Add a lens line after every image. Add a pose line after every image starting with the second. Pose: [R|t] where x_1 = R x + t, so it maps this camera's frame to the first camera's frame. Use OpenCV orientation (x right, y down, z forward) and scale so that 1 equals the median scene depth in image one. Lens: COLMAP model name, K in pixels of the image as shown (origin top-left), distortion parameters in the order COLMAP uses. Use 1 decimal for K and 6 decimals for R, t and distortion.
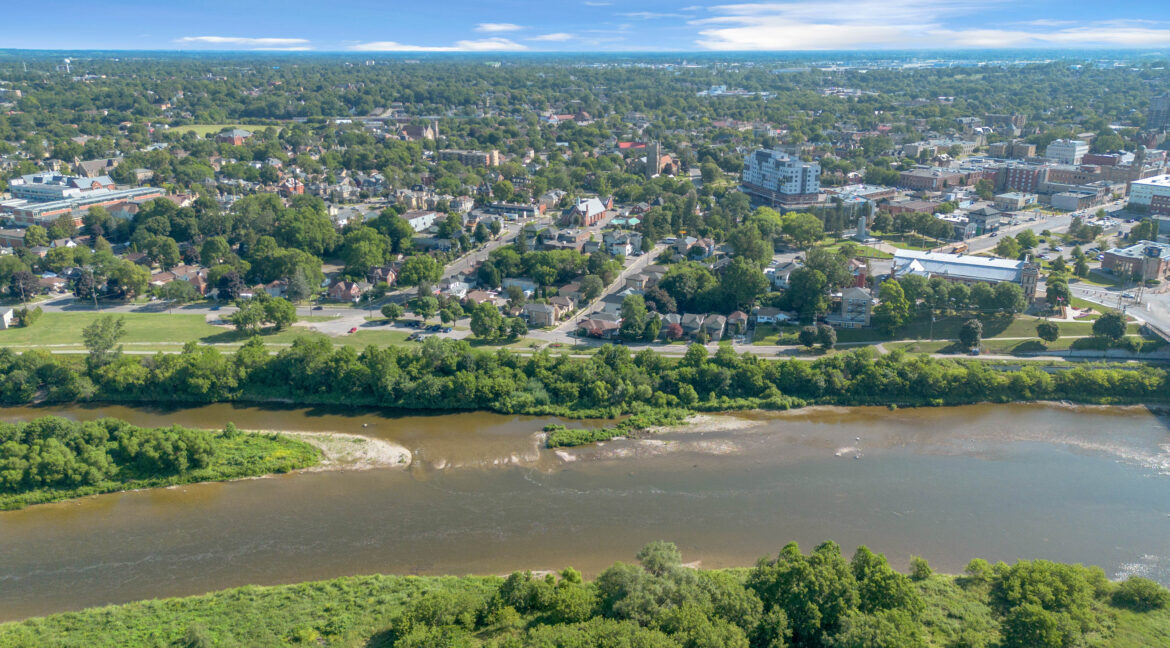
lens RADIAL K [[821.9, 0, 575.2], [0, 821.9, 317.5], [0, 0, 1]] dist [0.077785, -0.079818]
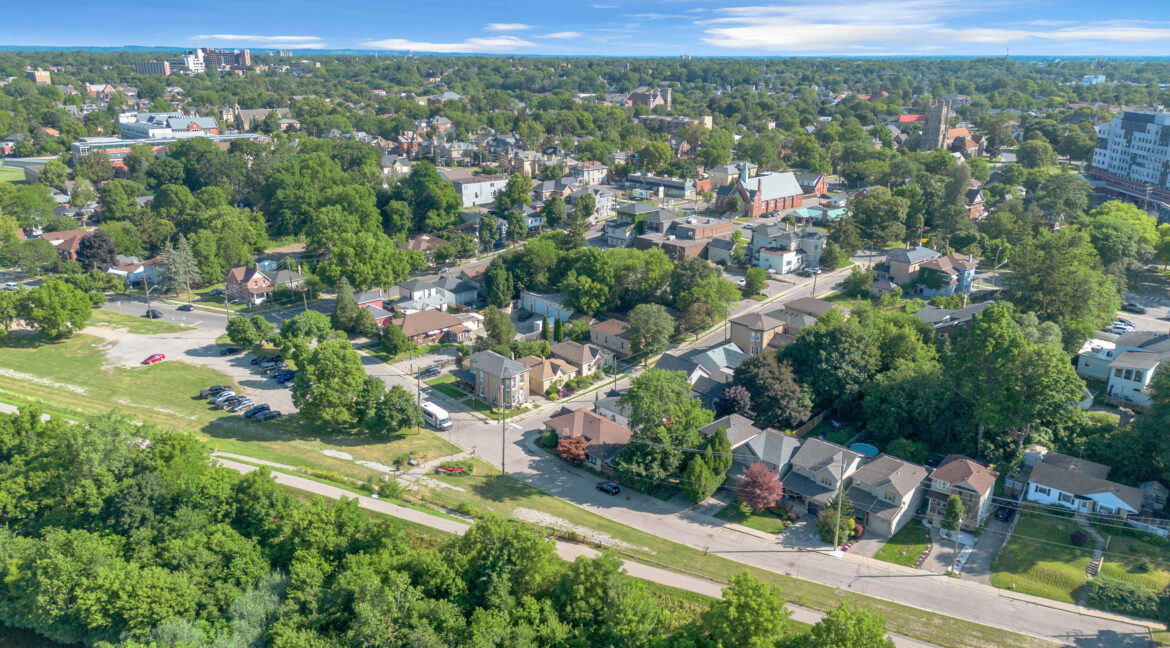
lens RADIAL K [[821.9, 0, 575.2], [0, 821.9, 317.5], [0, 0, 1]] dist [0.077785, -0.079818]
pose [[0.927601, 0.121476, -0.353269, 0.133270], [-0.123009, 0.992239, 0.018200, -0.043936], [0.352738, 0.026573, 0.935345, 0.503685]]
